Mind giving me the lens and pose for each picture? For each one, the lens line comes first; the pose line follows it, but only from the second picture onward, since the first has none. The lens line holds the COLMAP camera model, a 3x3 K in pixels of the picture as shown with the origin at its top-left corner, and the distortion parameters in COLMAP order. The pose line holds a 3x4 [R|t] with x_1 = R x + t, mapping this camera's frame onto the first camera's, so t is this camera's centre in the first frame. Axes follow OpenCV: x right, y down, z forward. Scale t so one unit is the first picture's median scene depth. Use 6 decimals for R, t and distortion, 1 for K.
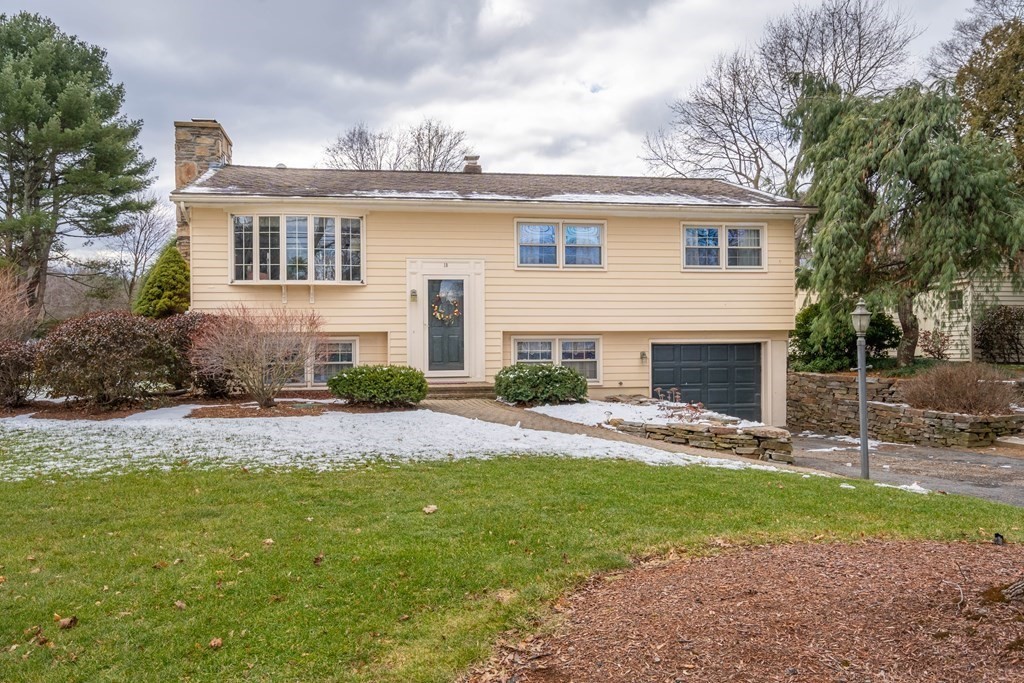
lens RADIAL K [[819.6, 0, 512.0], [0, 819.6, 341.6], [0, 0, 1]] dist [0.017967, 0.006080]
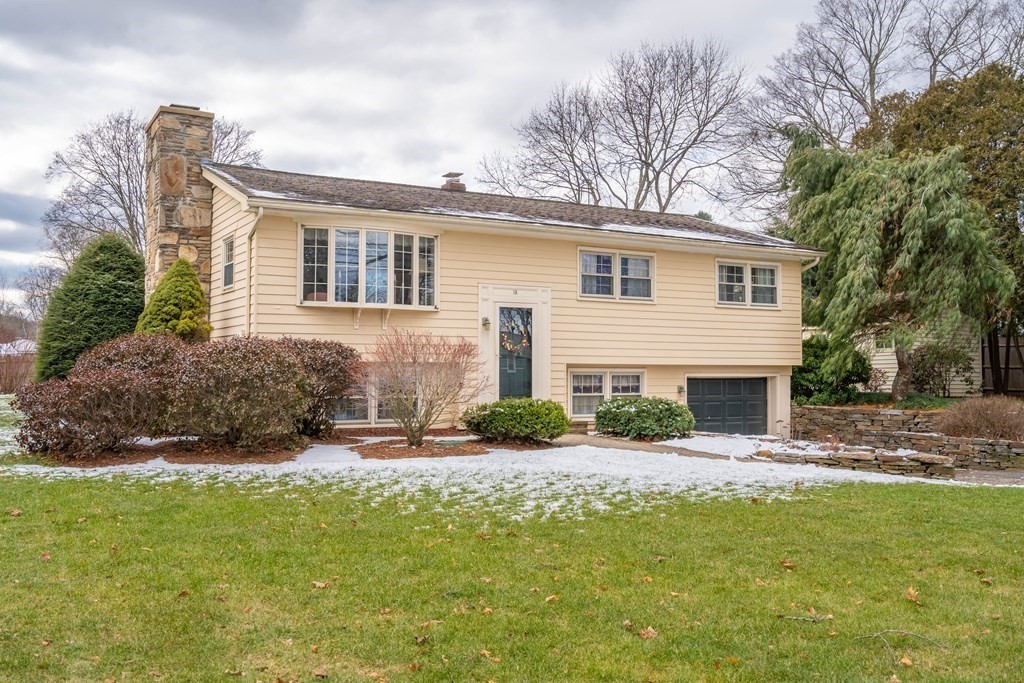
lens RADIAL K [[926.5, 0, 511.9], [0, 926.5, 341.8], [0, 0, 1]] dist [0.009050, 0.005638]
pose [[0.939367, 0.020264, 0.342313, -0.443250], [-0.008022, 0.999278, -0.037140, 0.002826], [-0.342818, 0.032142, 0.938852, 0.009760]]
